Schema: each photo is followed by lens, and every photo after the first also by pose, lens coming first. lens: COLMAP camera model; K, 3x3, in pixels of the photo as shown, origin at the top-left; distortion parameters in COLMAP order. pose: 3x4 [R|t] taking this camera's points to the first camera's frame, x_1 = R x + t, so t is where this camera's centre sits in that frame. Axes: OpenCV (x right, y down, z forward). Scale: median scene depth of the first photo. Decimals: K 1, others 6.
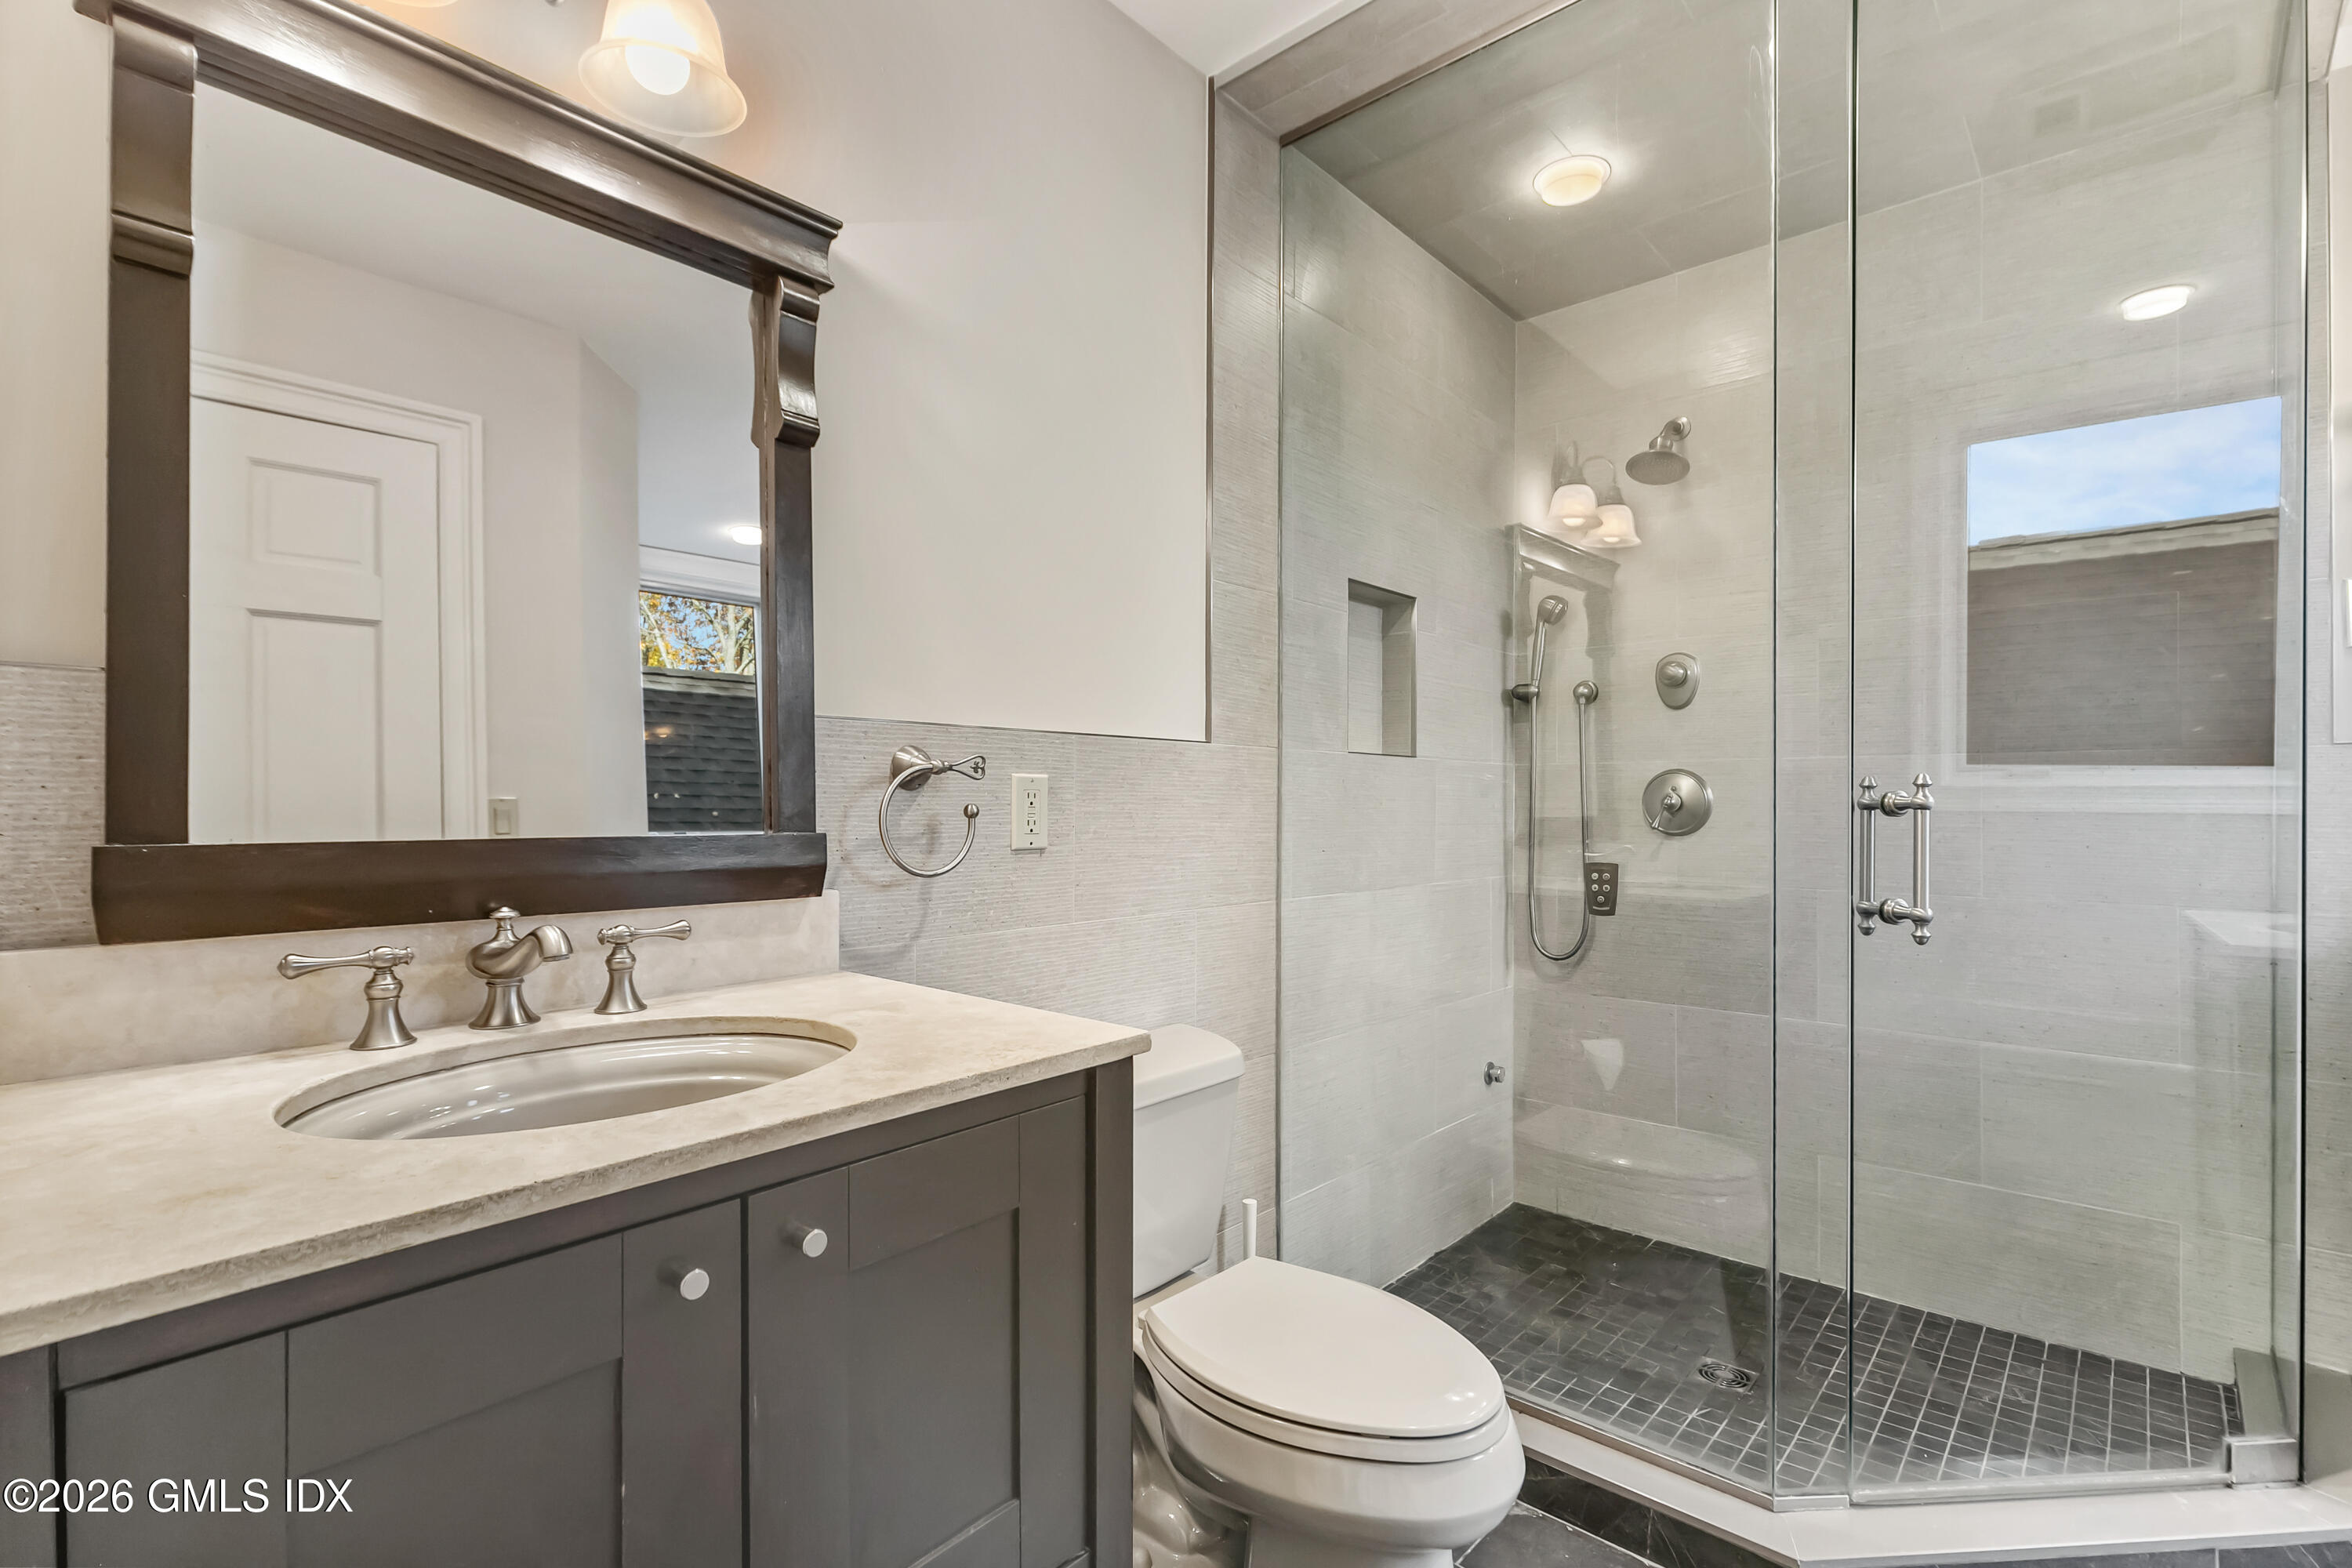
lens RADIAL K [[1086.2, 0, 1166.9], [0, 1086.2, 797.0], [0, 0, 1]] dist [0.019022, -0.002125]
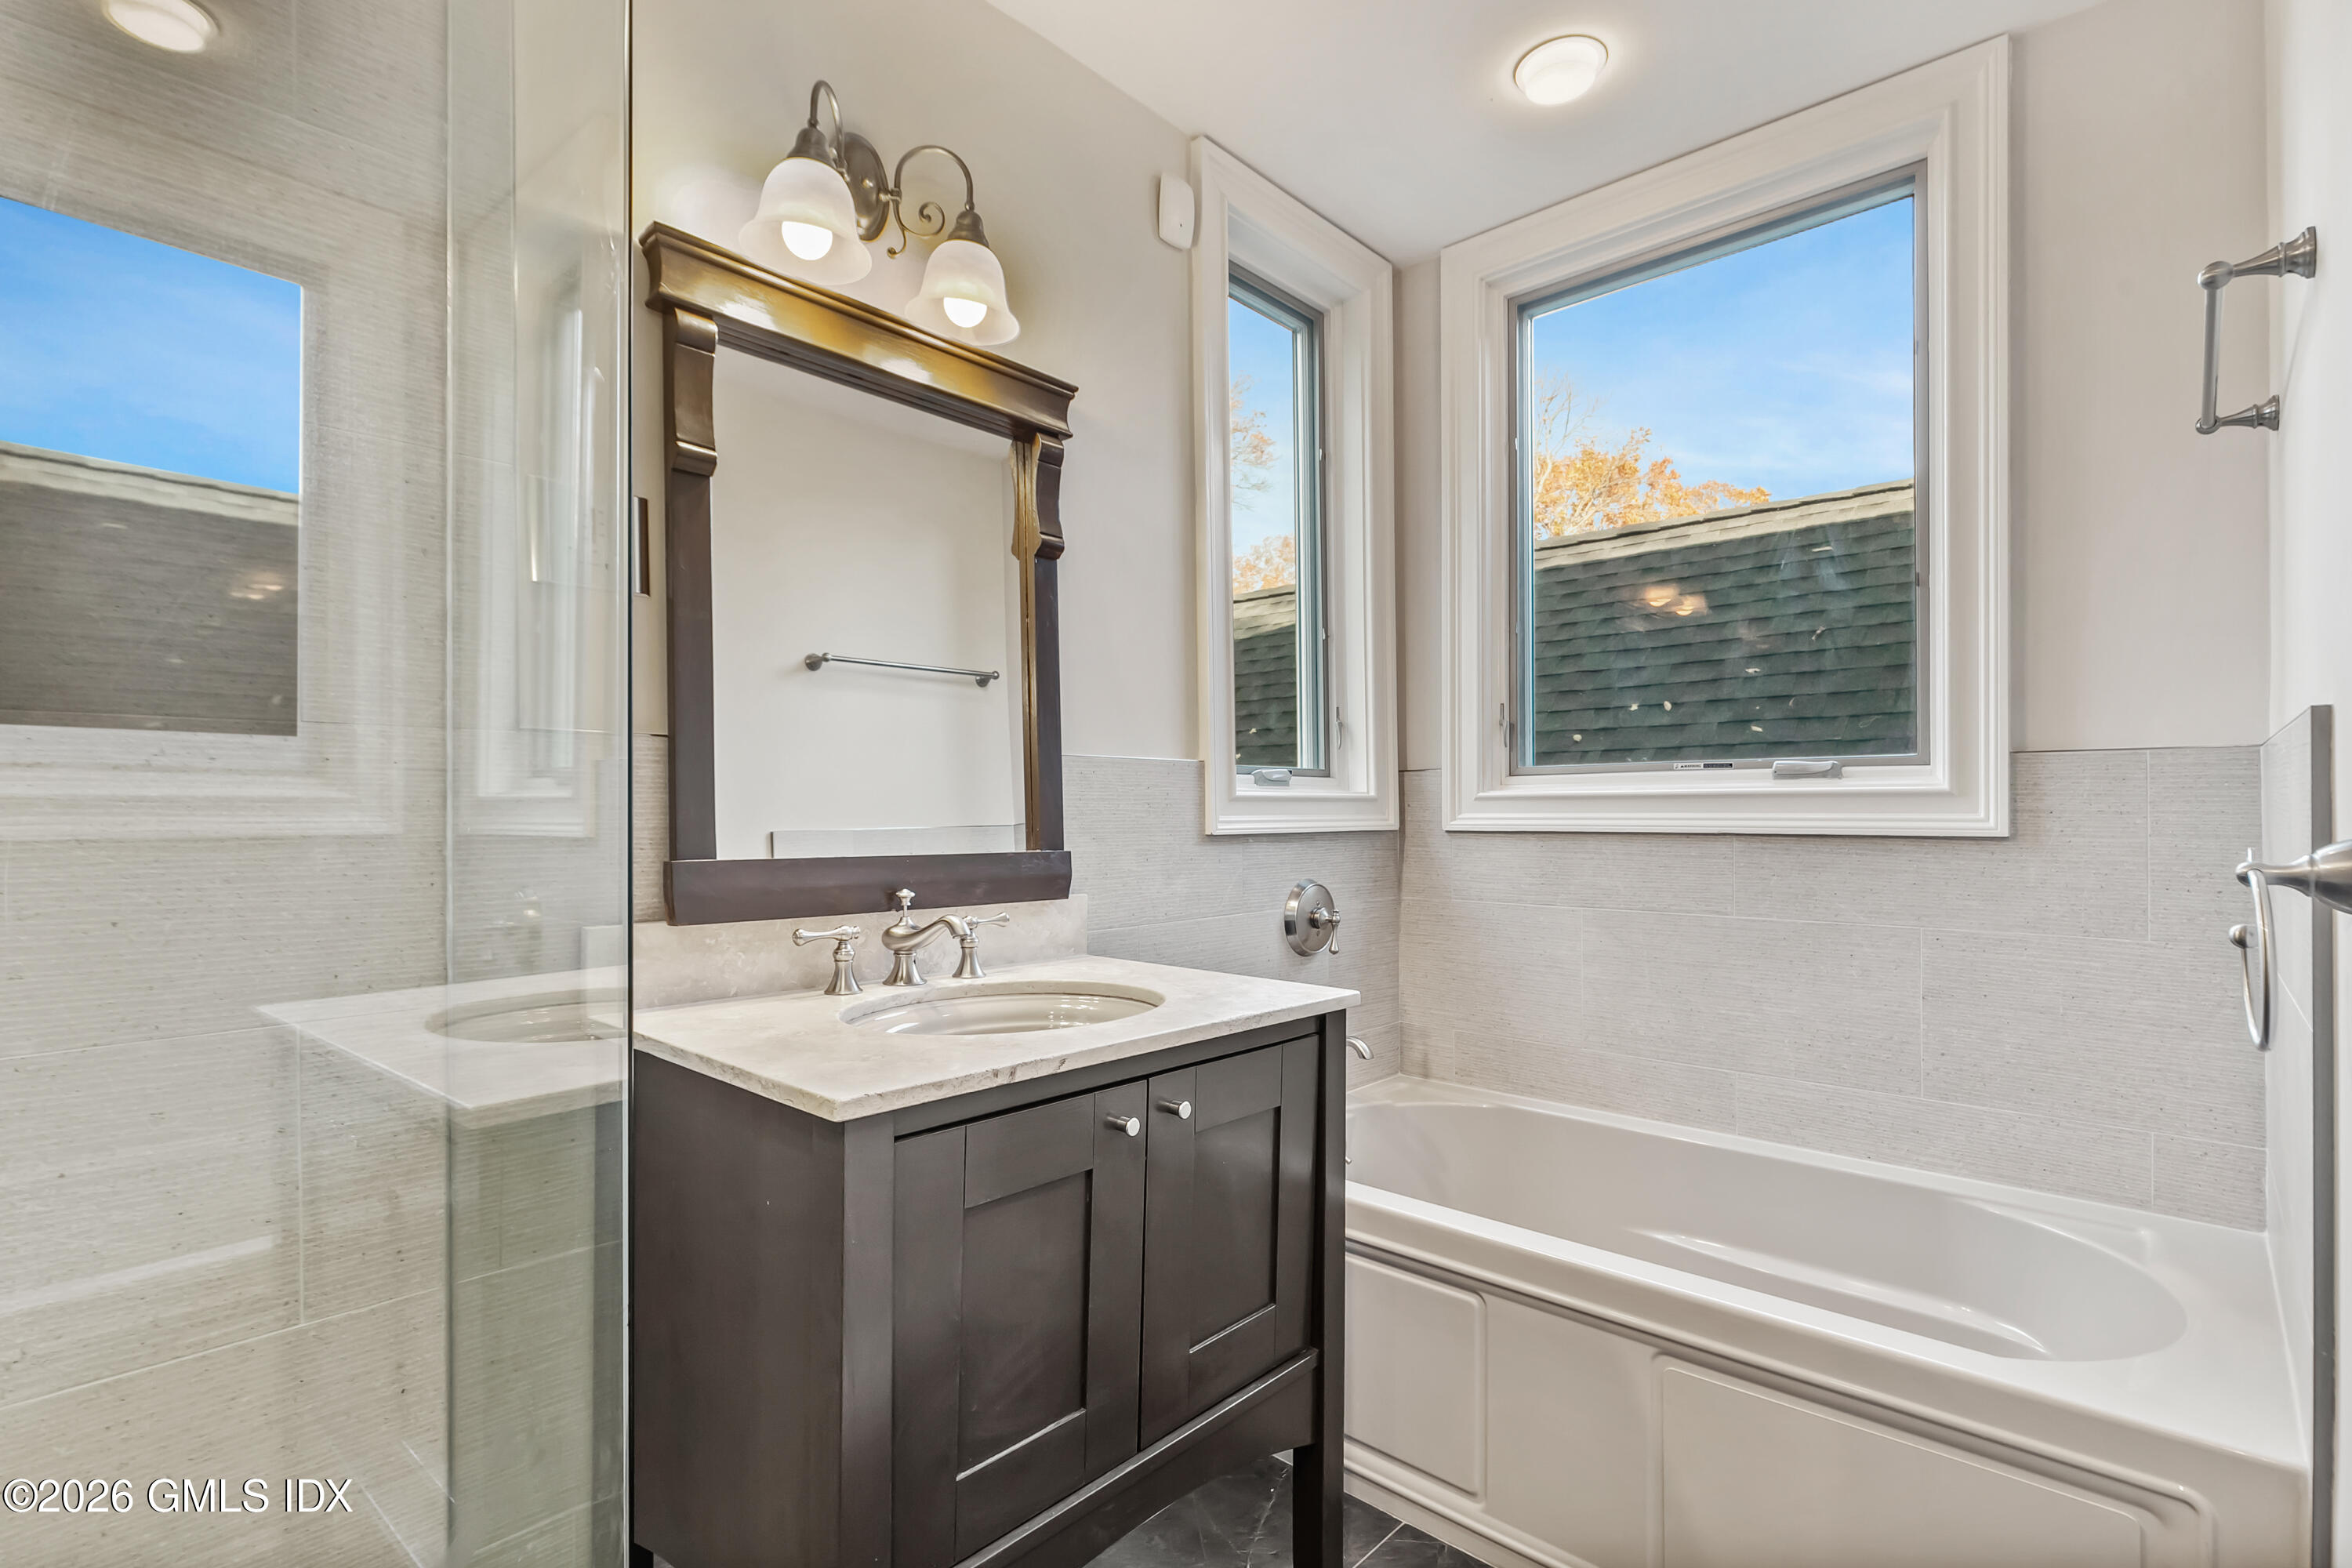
lens RADIAL K [[1086.2, 0, 1161.6], [0, 1086.2, 798.4], [0, 0, 1]] dist [0.019022, -0.002125]
pose [[0.999565, 0.006099, -0.028867, -0.225454], [-0.006432, 0.999913, -0.011474, -0.022179], [0.028794, 0.011655, 0.999517, -0.439522]]
